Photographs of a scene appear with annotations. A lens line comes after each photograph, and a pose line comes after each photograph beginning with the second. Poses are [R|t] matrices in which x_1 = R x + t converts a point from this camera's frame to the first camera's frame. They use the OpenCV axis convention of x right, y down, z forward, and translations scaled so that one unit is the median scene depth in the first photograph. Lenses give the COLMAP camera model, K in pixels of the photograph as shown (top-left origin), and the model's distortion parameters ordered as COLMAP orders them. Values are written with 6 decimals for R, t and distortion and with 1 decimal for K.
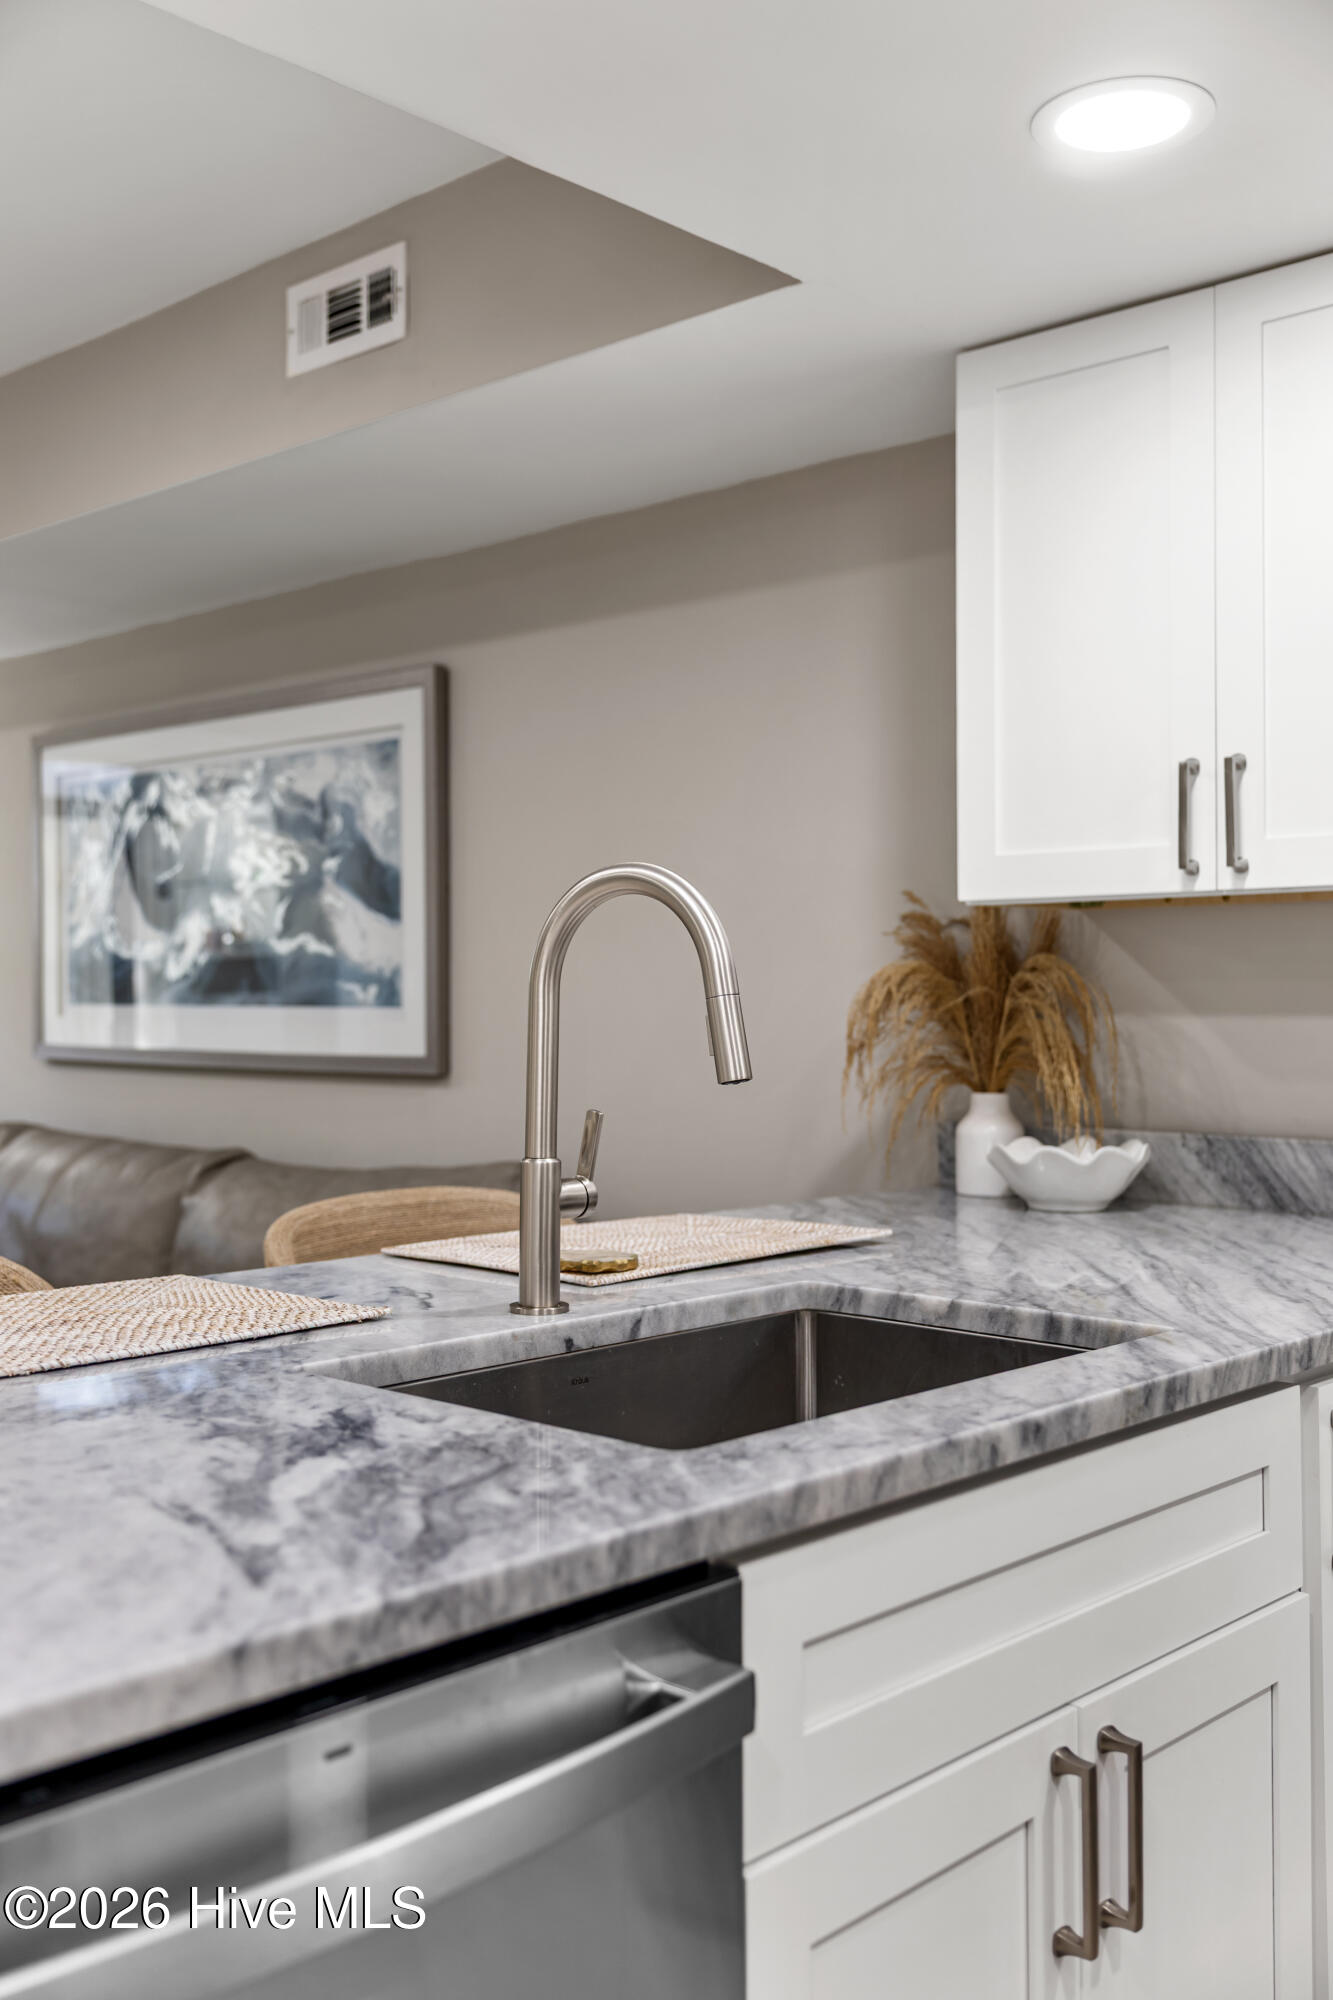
lens RADIAL K [[1912.0, 0, 660.9], [0, 1912.0, 966.6], [0, 0, 1]] dist [0.031578, 0.000000]
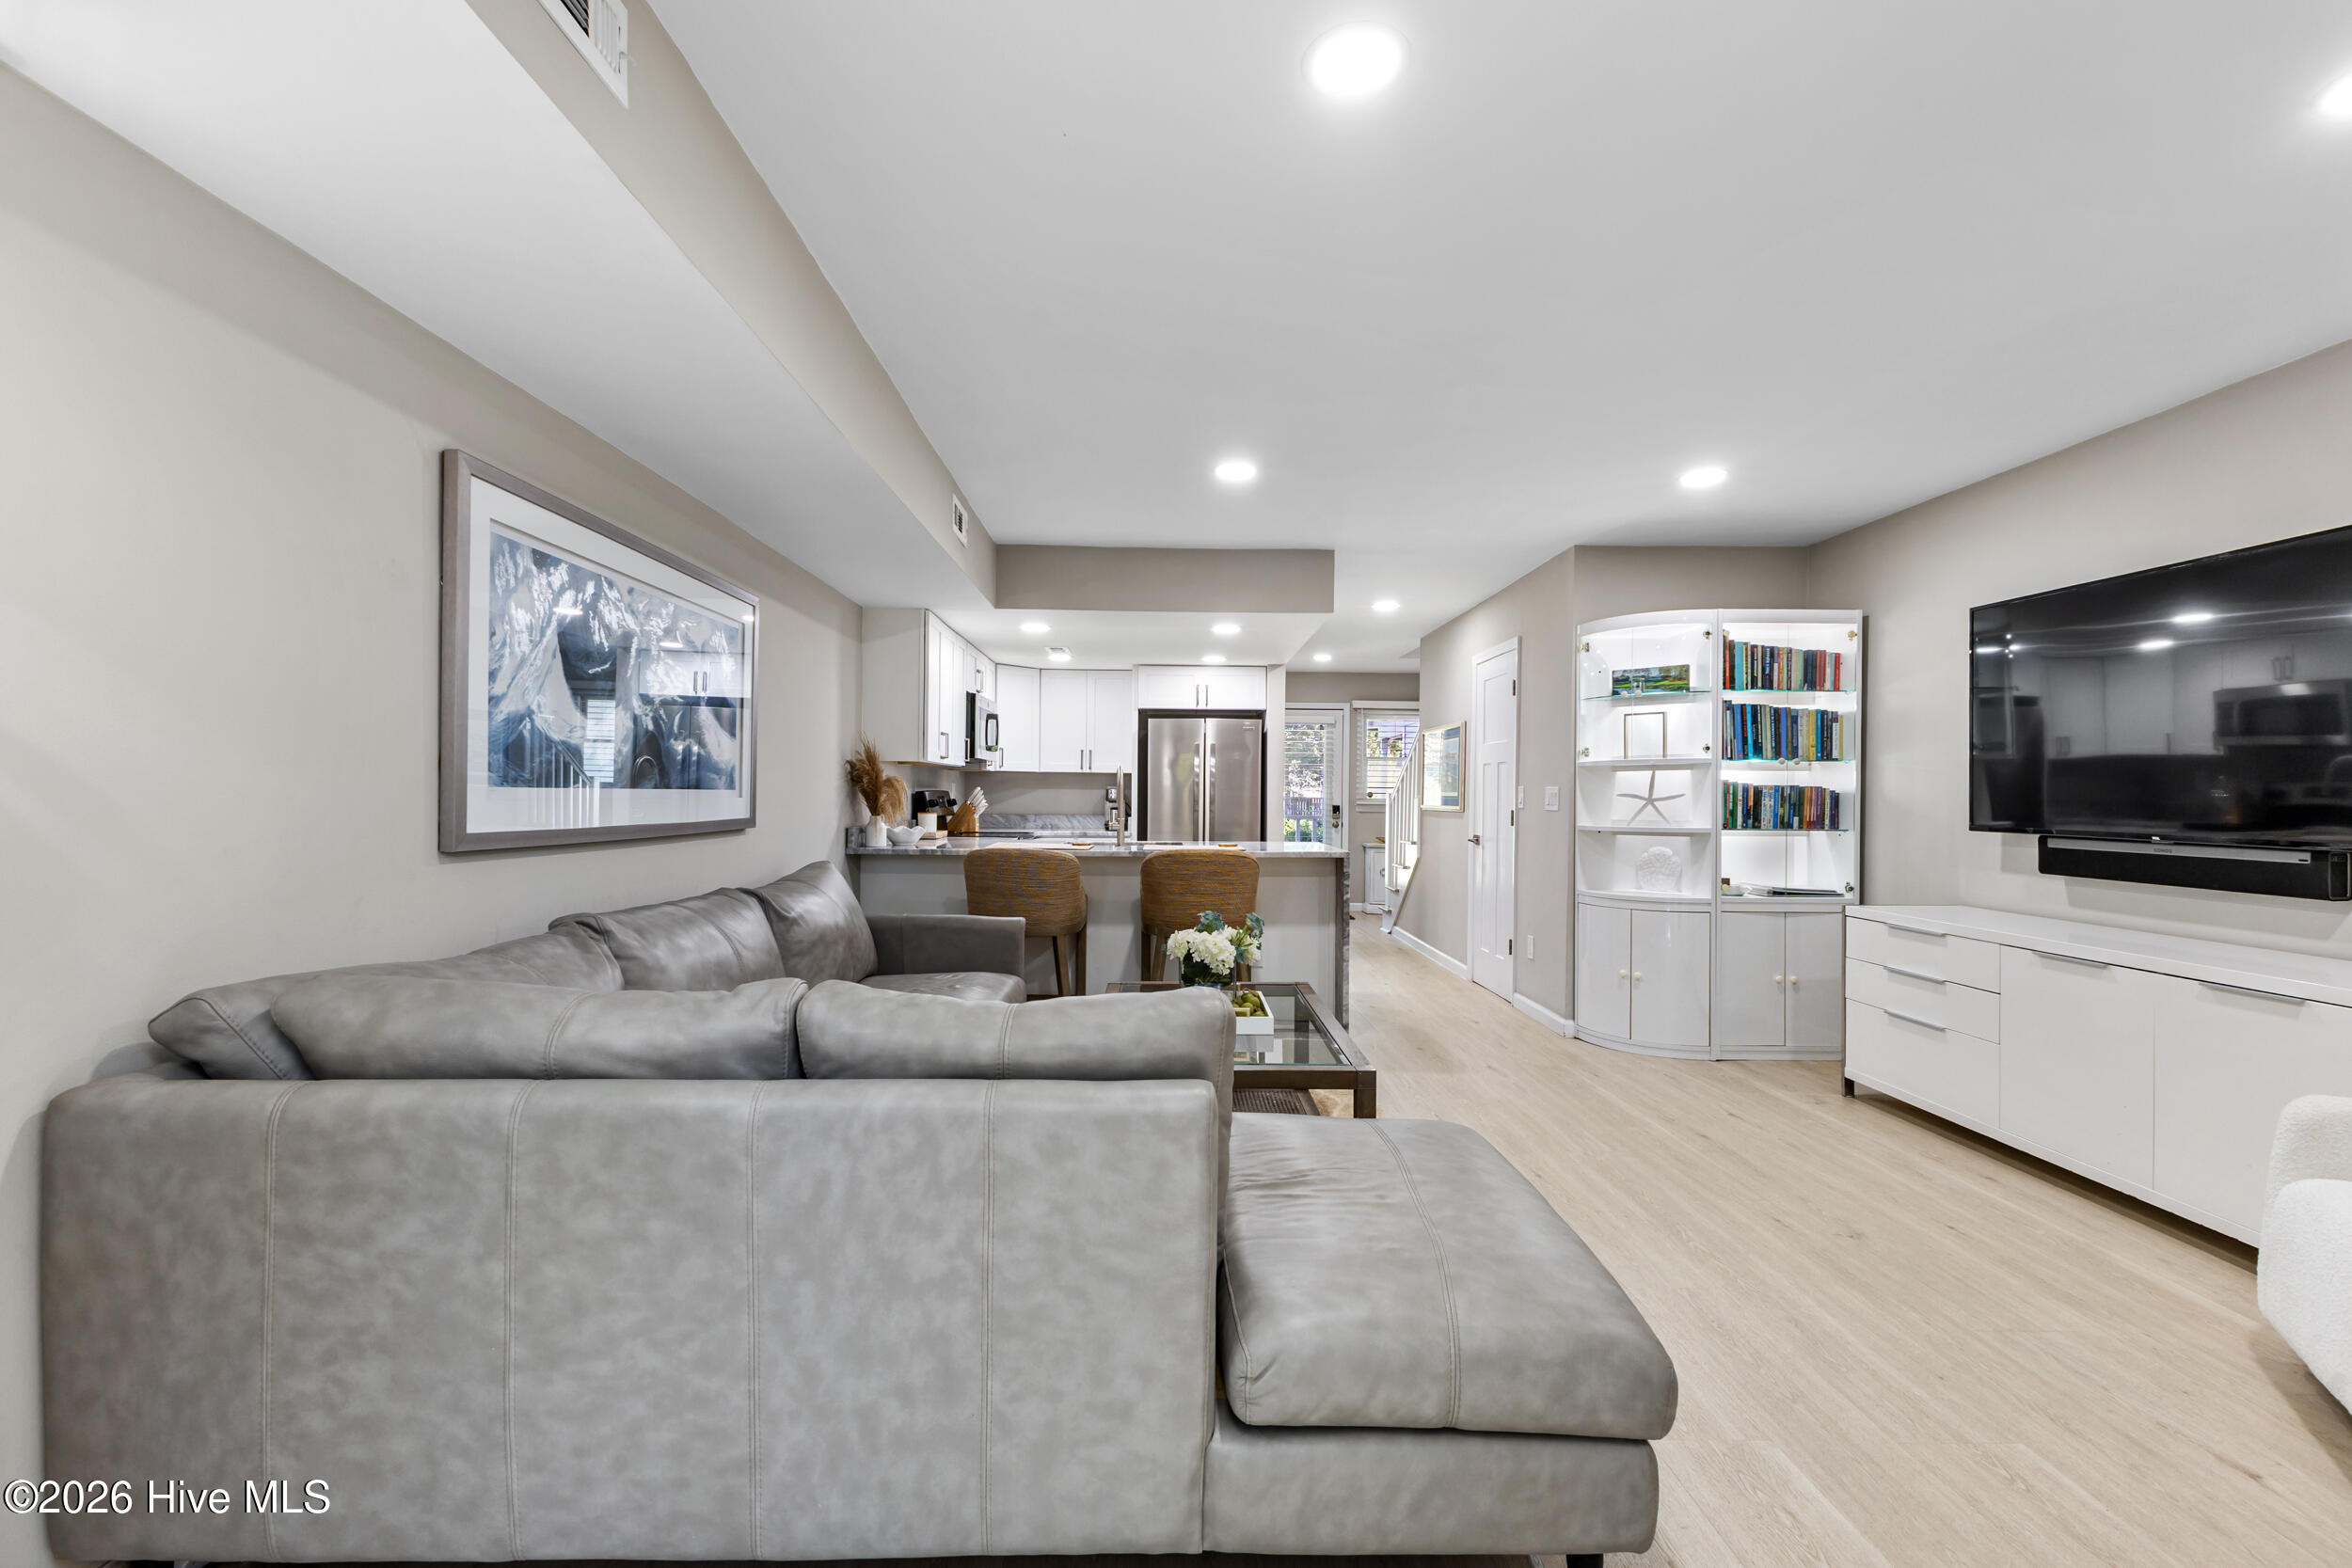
lens RADIAL K [[1005.3, 0, 1163.1], [0, 1005.3, 820.2], [0, 0, 1]] dist [0.009792, -0.003335]
pose [[-0.681067, -0.026696, 0.731735, -1.465590], [-0.022053, 0.999630, 0.015944, 0.036545], [-0.731889, -0.005278, -0.681403, 1.872762]]
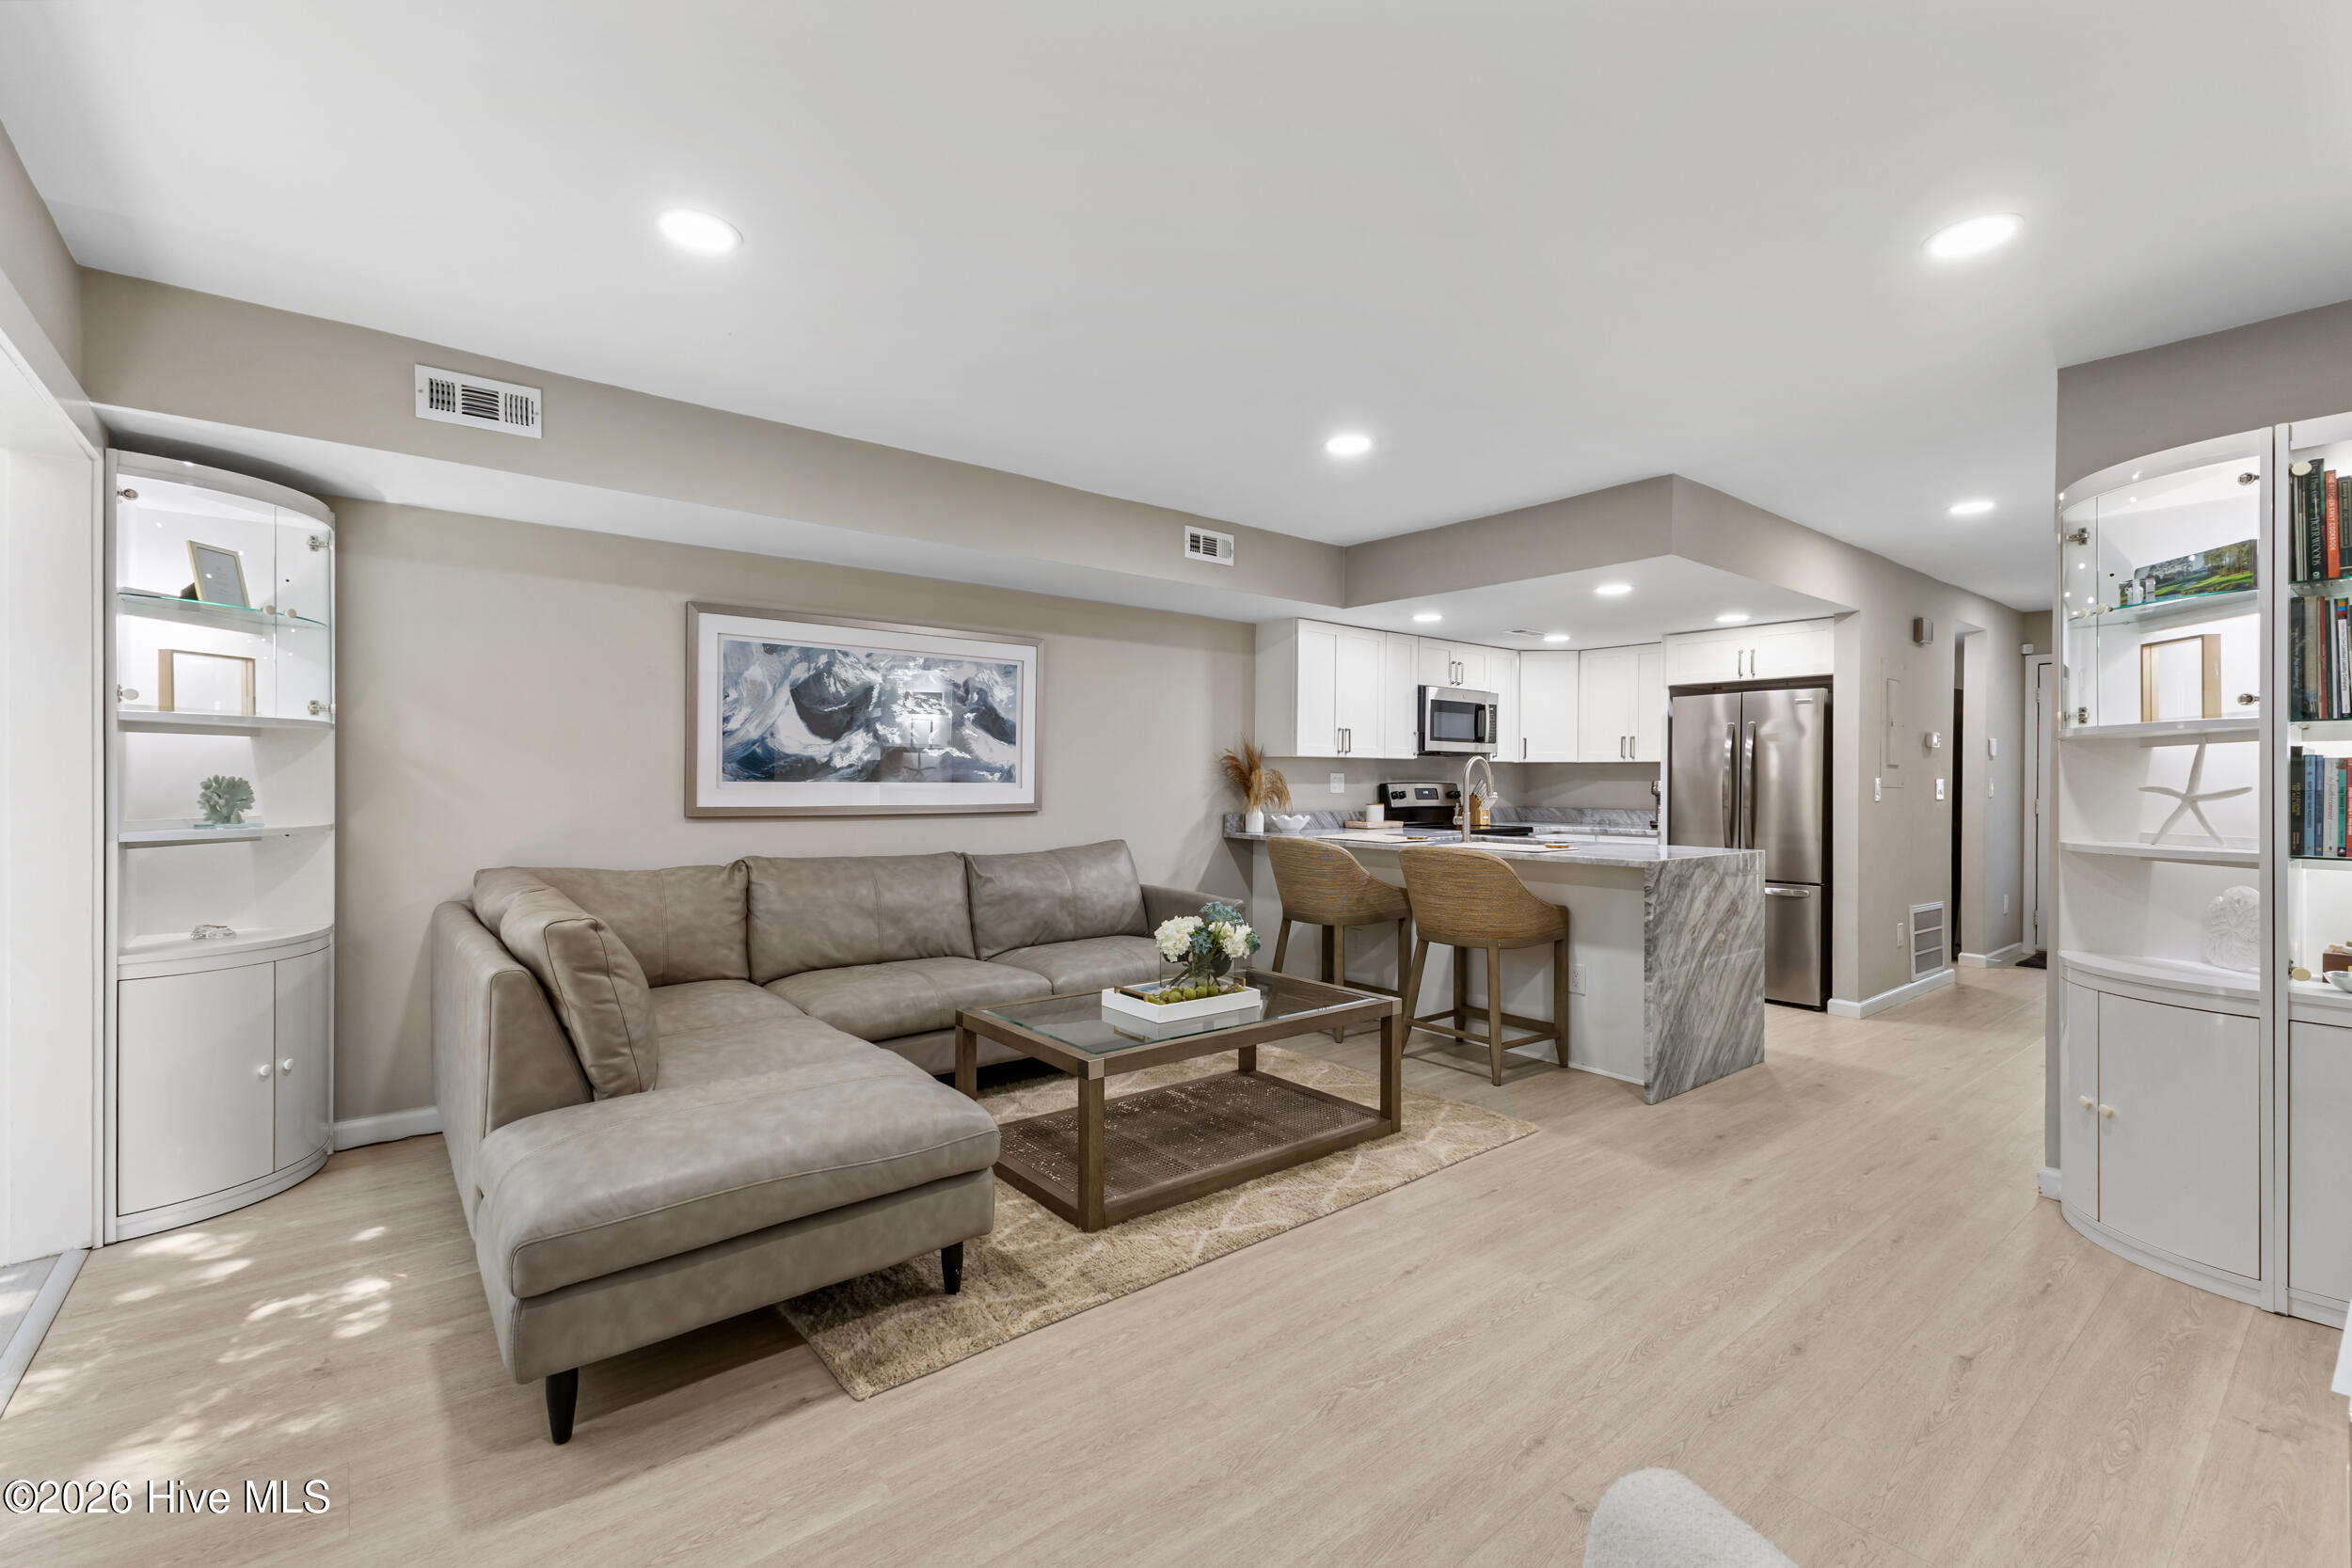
lens RADIAL K [[1005.3, 0, 1178.0], [0, 1005.3, 781.3], [0, 0, 1]] dist [0.009792, -0.003335]
pose [[0.143370, -0.002430, 0.989666, -1.833330], [-0.022805, 0.999723, 0.005759, 0.011858], [-0.989406, -0.023395, 0.143275, 0.890943]]
